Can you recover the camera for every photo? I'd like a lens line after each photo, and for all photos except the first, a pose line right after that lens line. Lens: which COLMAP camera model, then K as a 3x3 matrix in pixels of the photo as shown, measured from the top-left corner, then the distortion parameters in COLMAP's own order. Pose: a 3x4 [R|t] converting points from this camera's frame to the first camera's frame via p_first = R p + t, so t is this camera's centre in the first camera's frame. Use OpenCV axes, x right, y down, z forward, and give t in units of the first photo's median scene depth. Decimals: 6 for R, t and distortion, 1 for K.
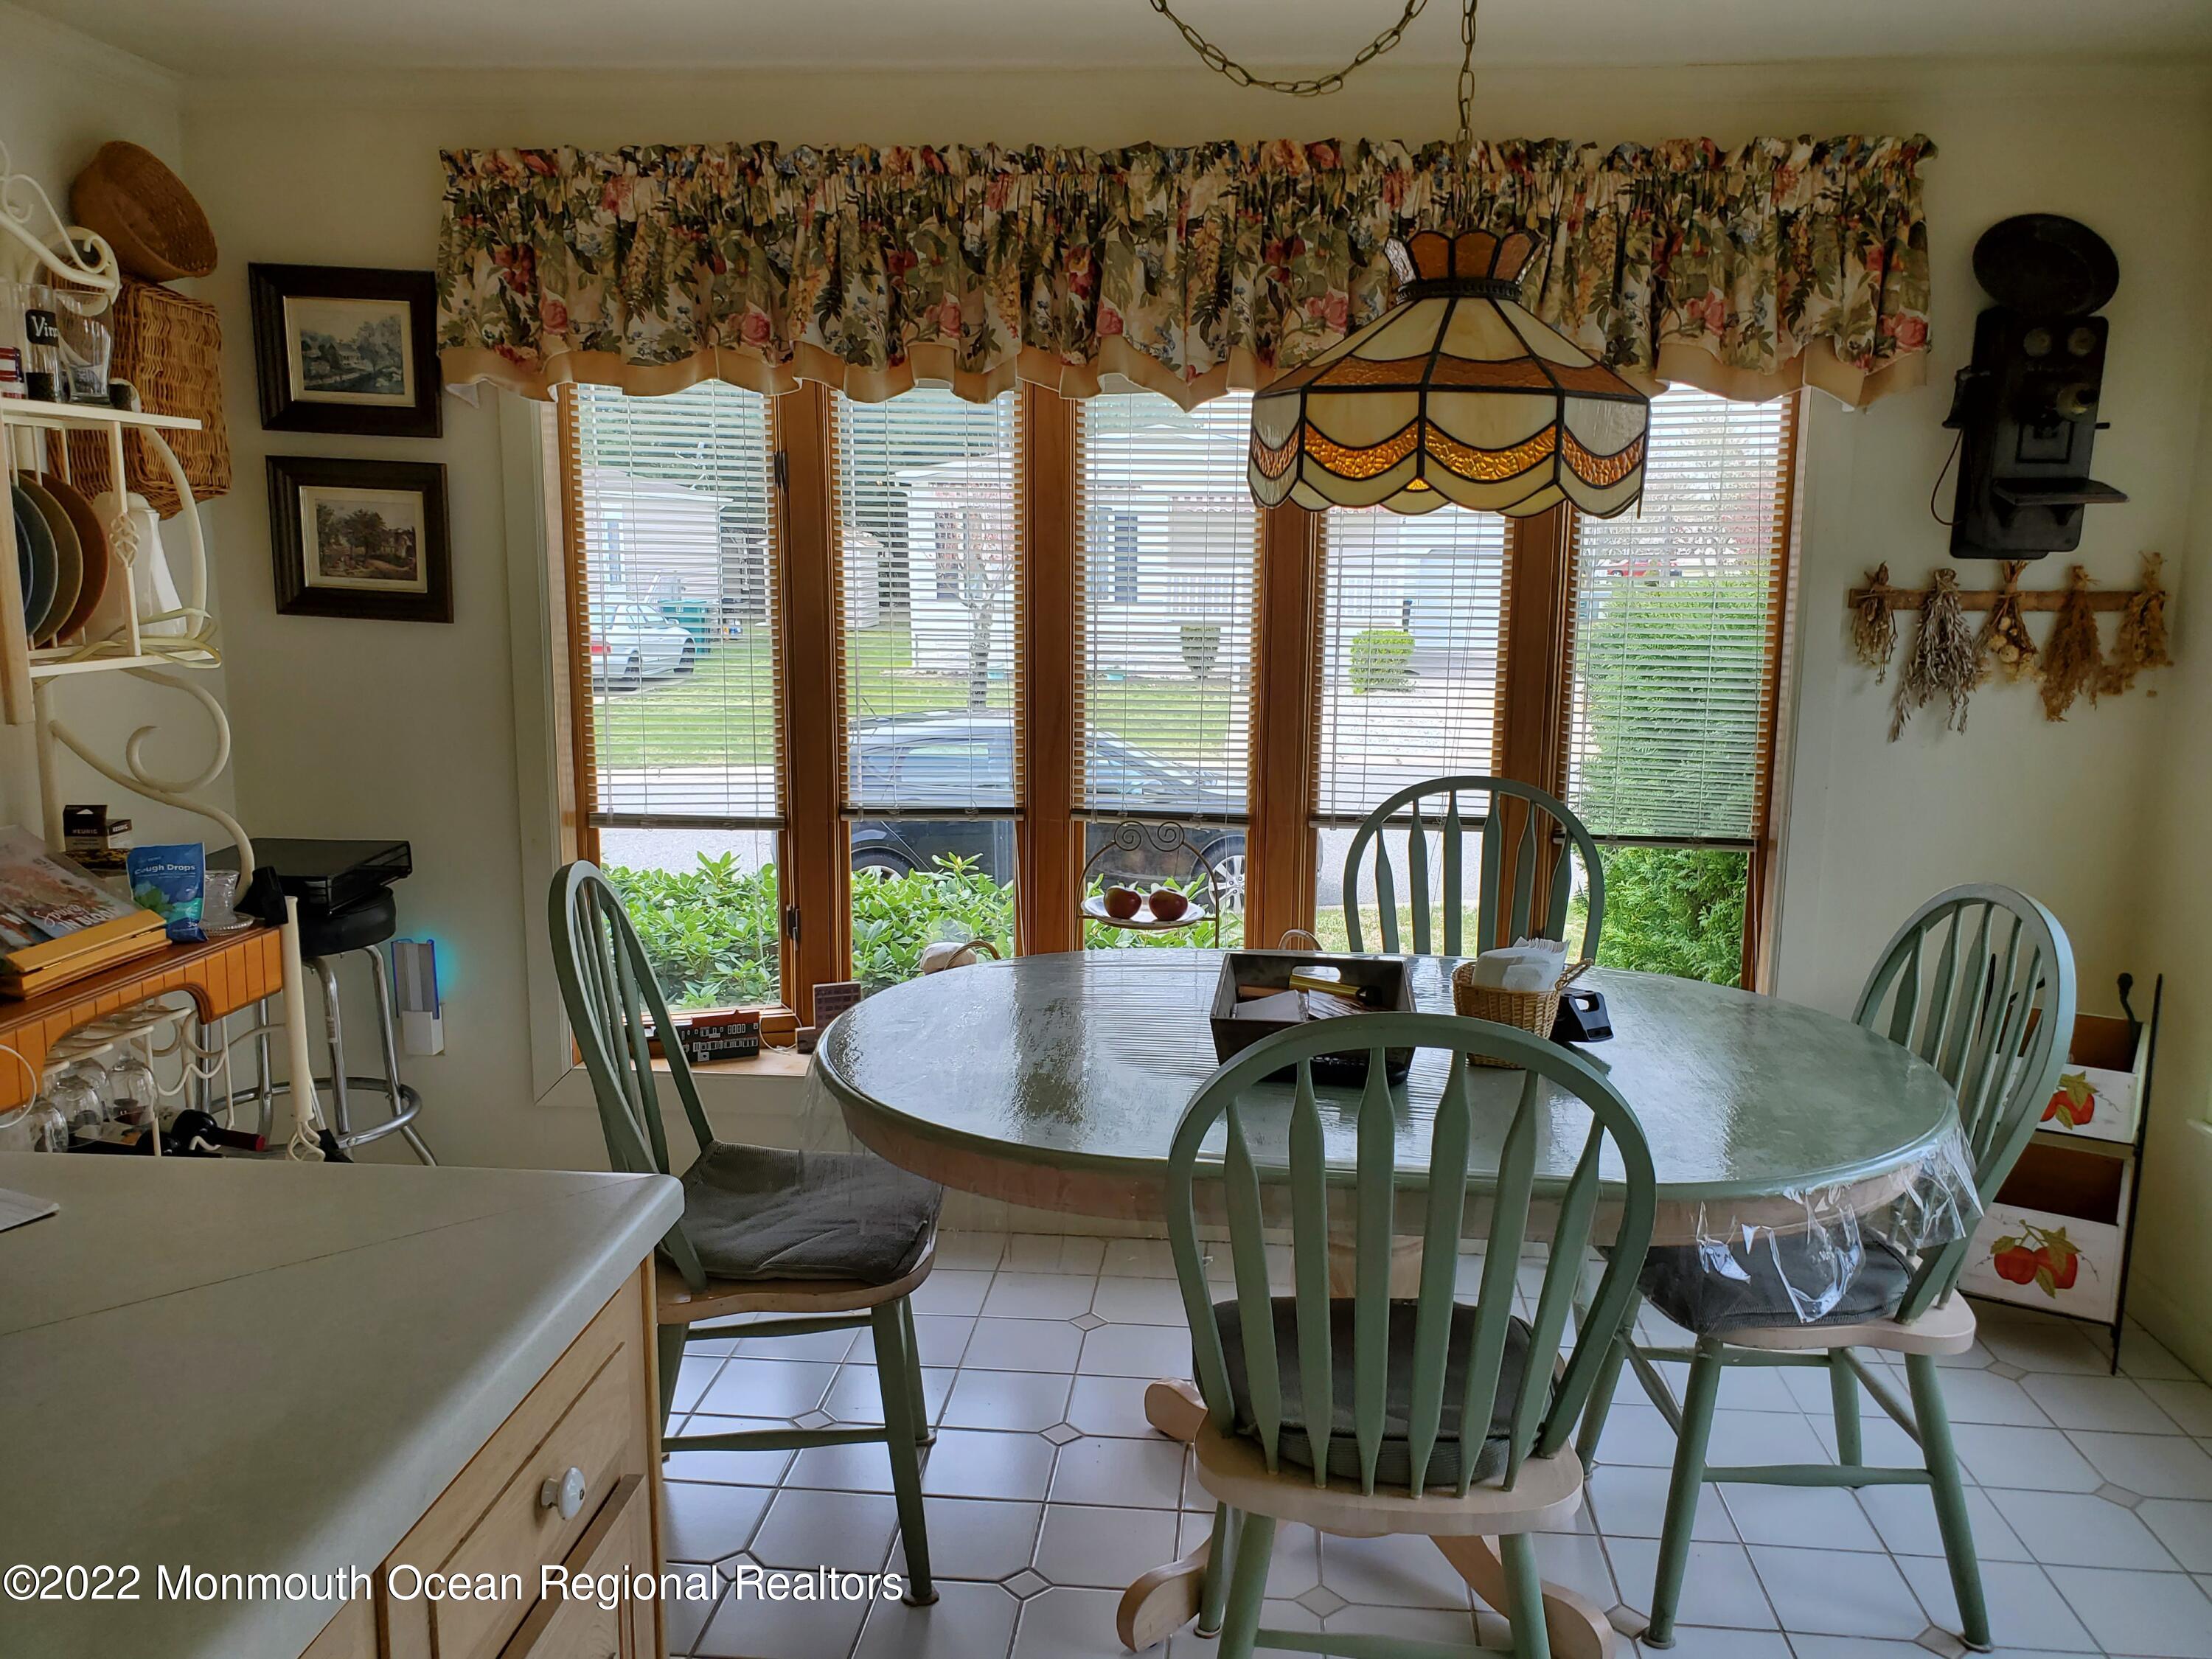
lens RADIAL K [[1718.1, 0, 1131.0], [0, 1718.1, 831.3], [0, 0, 1]] dist [0.034982, -0.039783]
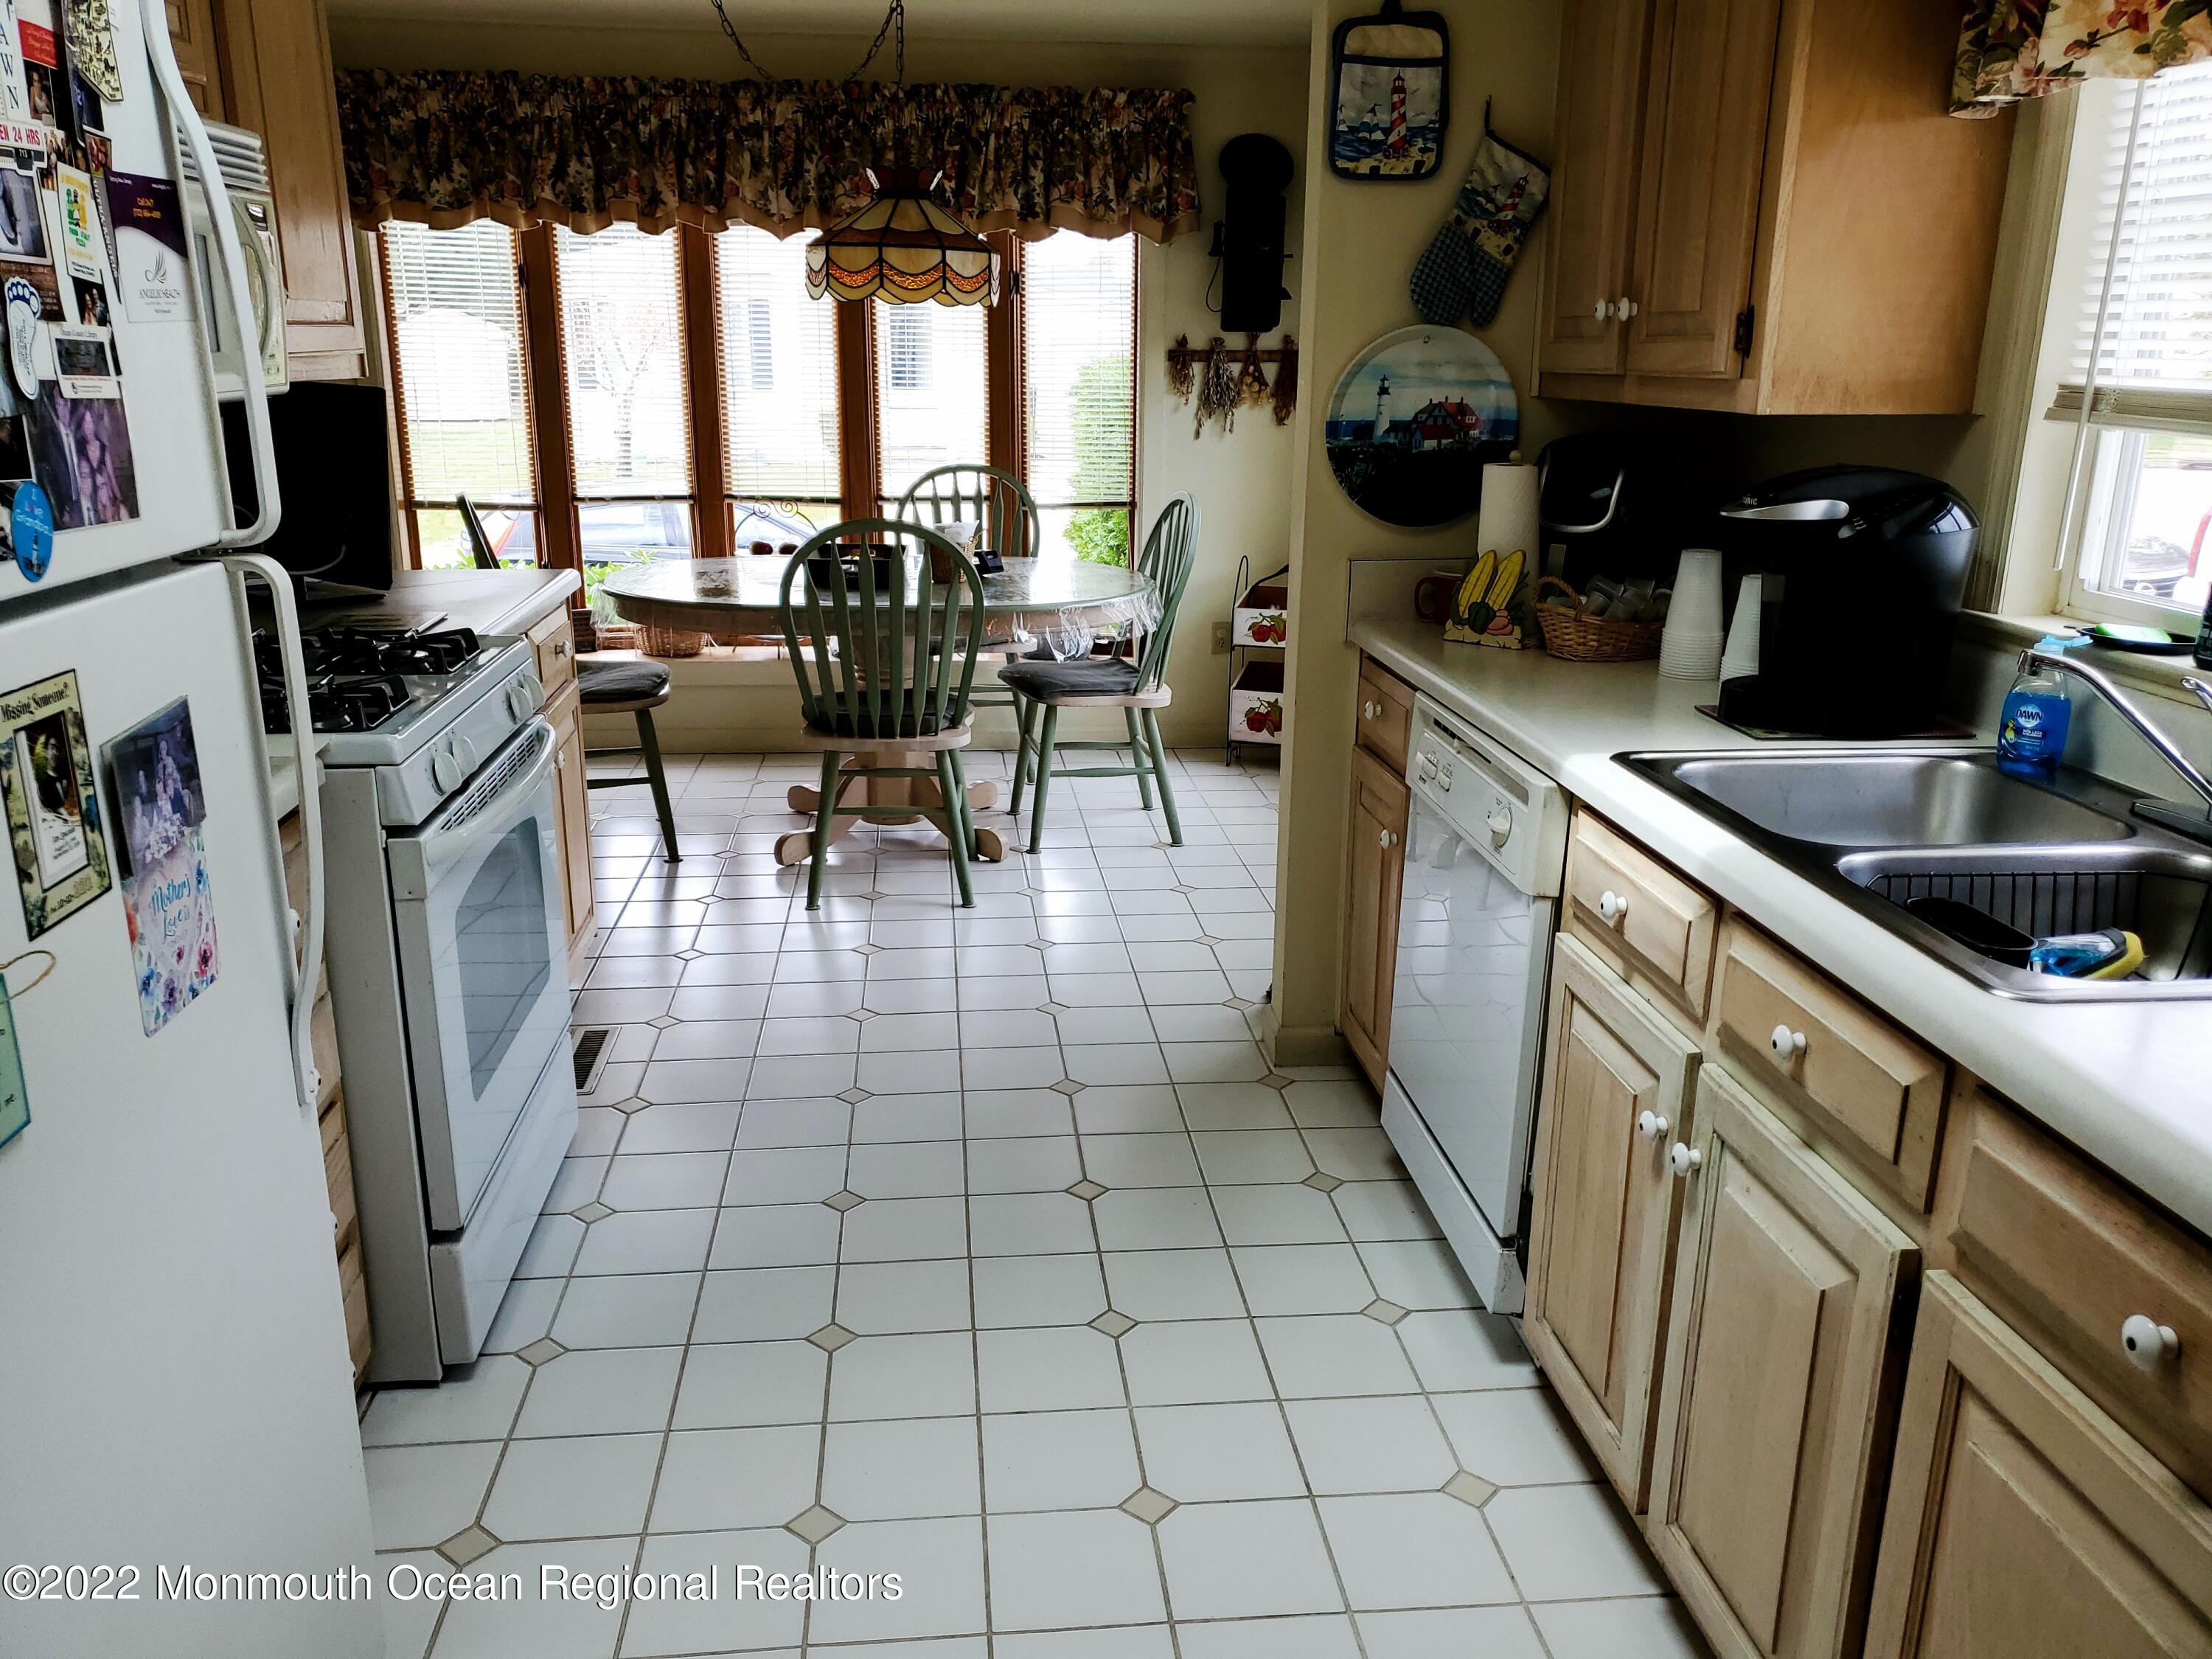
lens RADIAL K [[1718.9, 0, 1092.9], [0, 1718.9, 843.9], [0, 0, 1]] dist [0.017500, -0.001289]
pose [[0.984274, -0.053503, 0.168351, 0.017494], [0.032697, 0.991741, 0.124019, 0.145294], [-0.173596, -0.116564, 0.977894, -0.796466]]
